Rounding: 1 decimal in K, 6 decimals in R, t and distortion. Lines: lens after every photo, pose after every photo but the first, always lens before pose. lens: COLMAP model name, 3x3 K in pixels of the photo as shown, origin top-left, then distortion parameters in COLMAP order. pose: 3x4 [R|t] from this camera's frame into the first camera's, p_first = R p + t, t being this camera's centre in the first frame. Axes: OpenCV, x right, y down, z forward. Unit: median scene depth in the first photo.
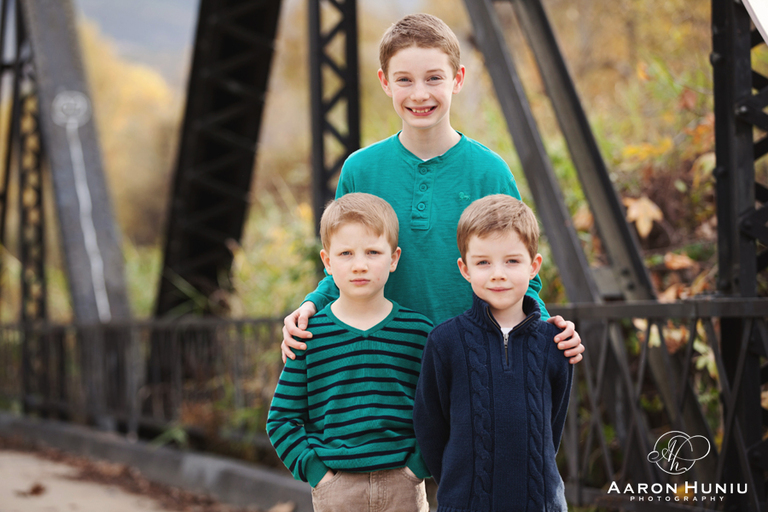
lens RADIAL K [[2801.6, 0, 384.0], [0, 2801.6, 256.0], [0, 0, 1]] dist [0.149301, -0.111828]
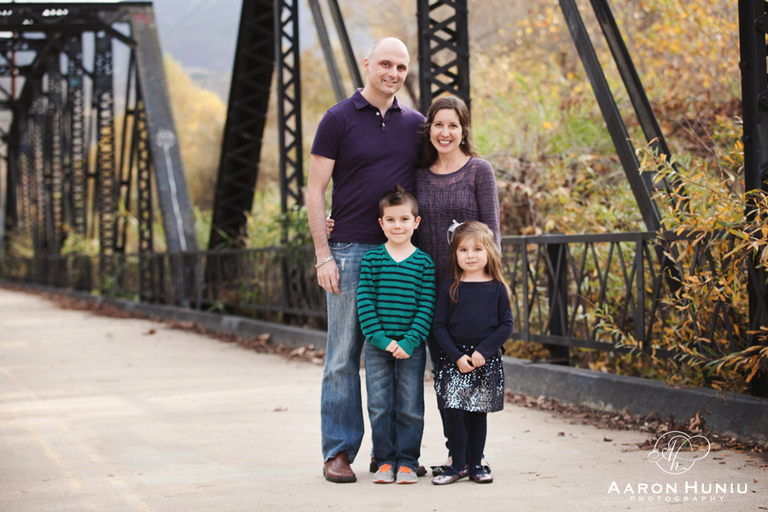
lens RADIAL K [[1850.0, 0, 384.0], [0, 1850.0, 256.0], [0, 0, 1]] dist [-0.145474, 0.013360]
pose [[0.999958, -0.003497, 0.008439, 0.030337], [0.003283, 0.999676, 0.025249, -0.005674], [-0.008525, -0.025220, 0.999646, -0.300393]]
